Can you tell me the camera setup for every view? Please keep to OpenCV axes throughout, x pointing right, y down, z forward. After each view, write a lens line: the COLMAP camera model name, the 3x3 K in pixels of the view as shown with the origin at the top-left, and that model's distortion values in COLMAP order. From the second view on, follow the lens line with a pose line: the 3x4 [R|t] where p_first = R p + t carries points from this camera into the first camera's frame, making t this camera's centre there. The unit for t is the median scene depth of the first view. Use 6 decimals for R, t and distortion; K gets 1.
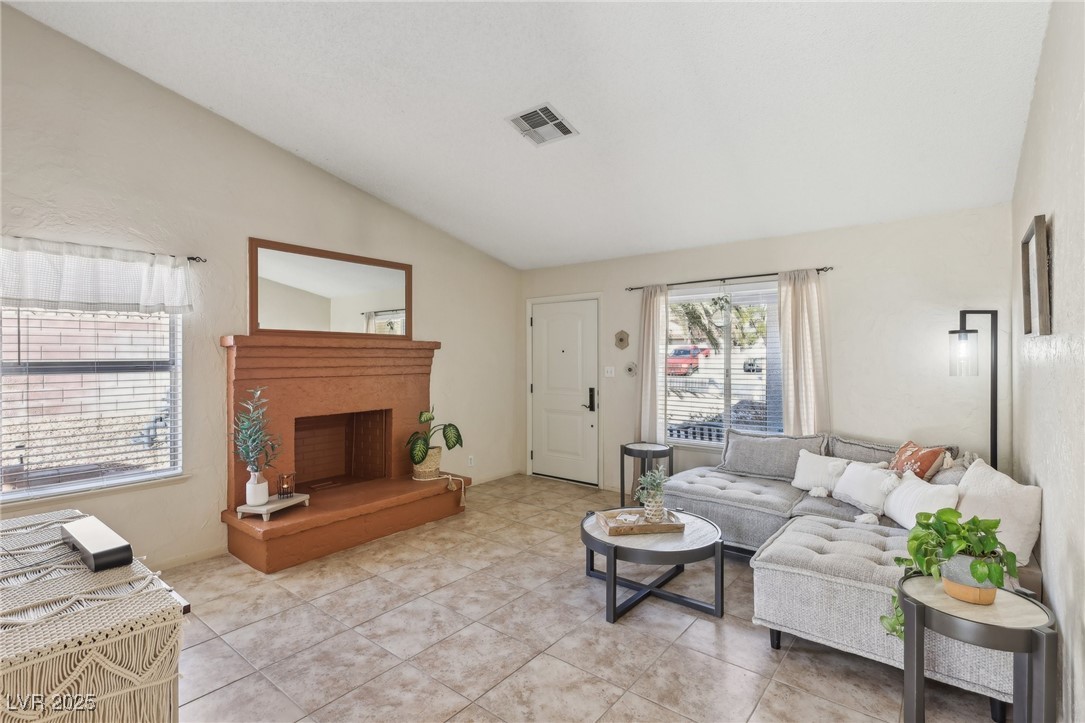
lens RADIAL K [[515.6, 0, 532.9], [0, 515.6, 354.7], [0, 0, 1]] dist [-0.003403, 0.002091]
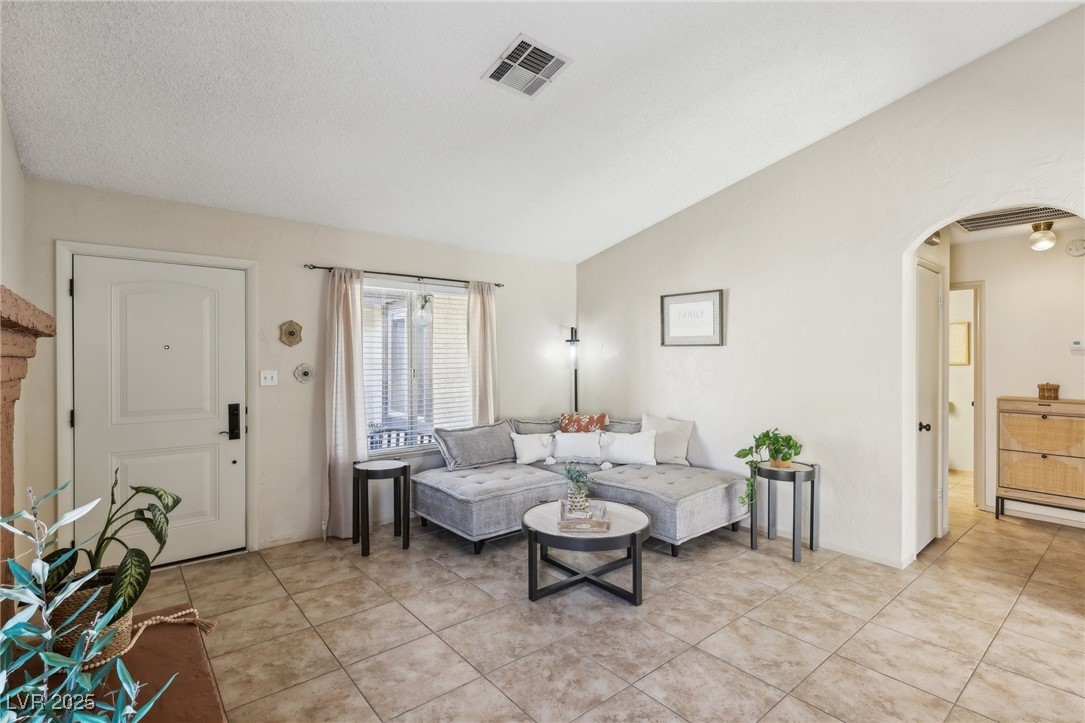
lens RADIAL K [[515.6, 0, 543.4], [0, 515.6, 364.4], [0, 0, 1]] dist [-0.003403, 0.002091]
pose [[0.184568, -0.011181, 0.982756, -0.680008], [-0.001496, 0.999931, 0.011658, 0.008470], [-0.982819, -0.003622, 0.184538, 0.734647]]
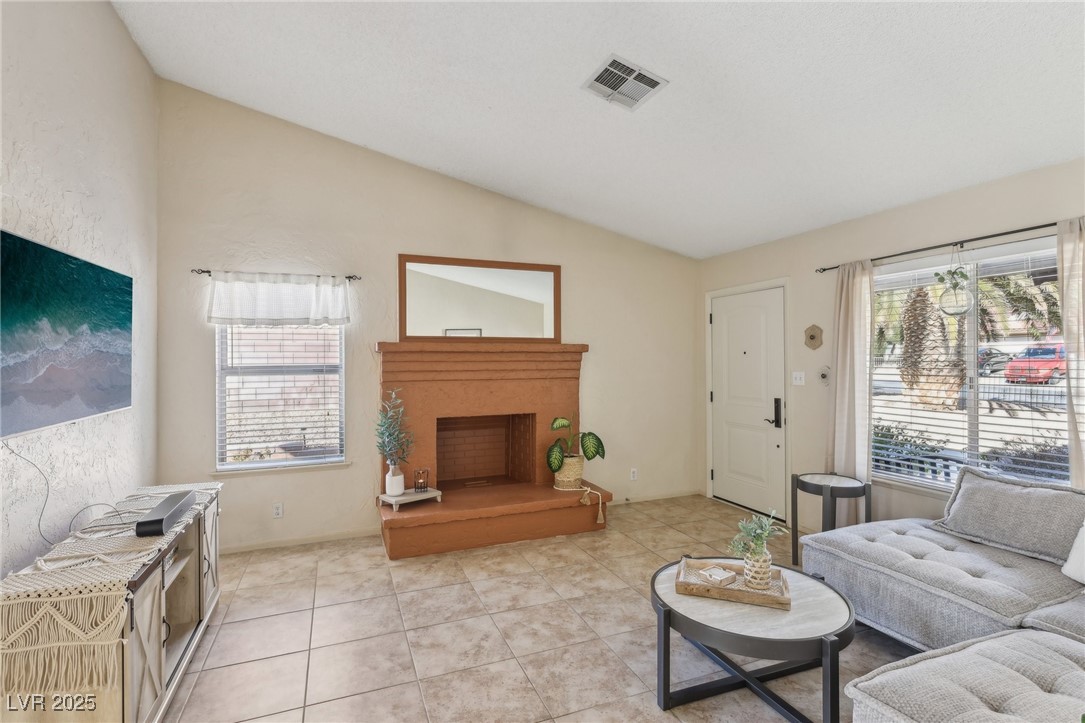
lens RADIAL K [[515.6, 0, 535.9], [0, 515.6, 356.7], [0, 0, 1]] dist [-0.003403, 0.002091]
pose [[0.871589, -0.007850, -0.490174, 0.268145], [0.006626, 0.999969, -0.004233, 0.001020], [0.490192, 0.000442, 0.871614, 0.179235]]
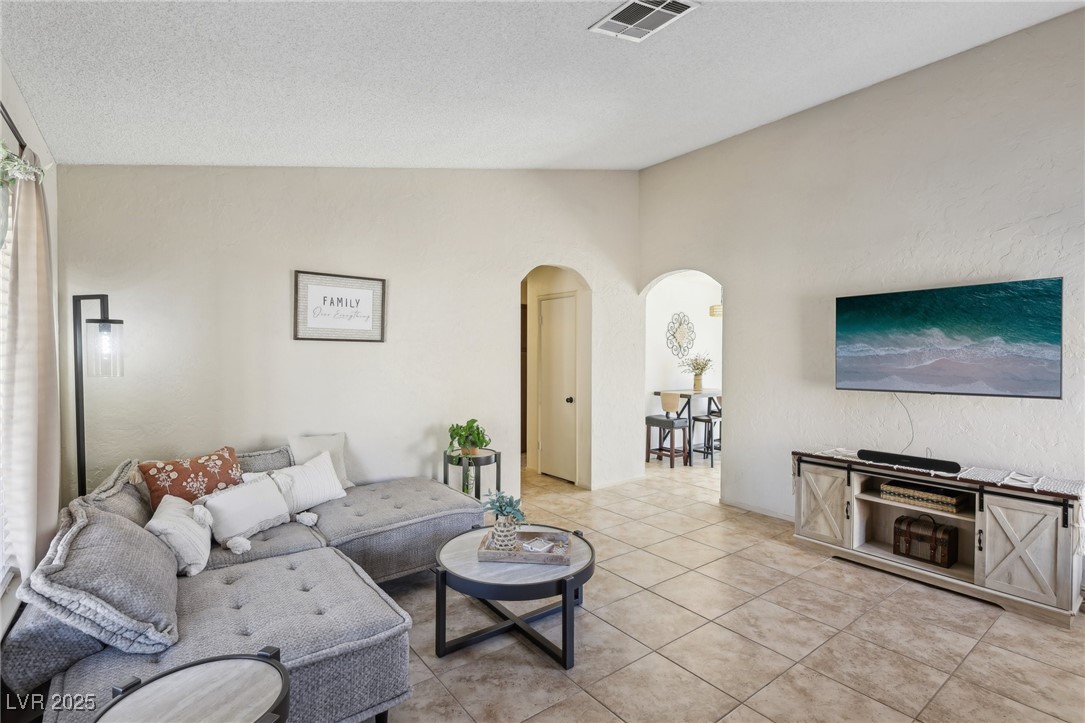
lens RADIAL K [[515.6, 0, 545.4], [0, 515.6, 358.5], [0, 0, 1]] dist [-0.003403, 0.002091]
pose [[-0.977121, -0.005230, 0.212618, -0.005036], [-0.003590, 0.999961, 0.008098, 0.003445], [-0.212652, 0.007150, -0.977102, 1.511886]]
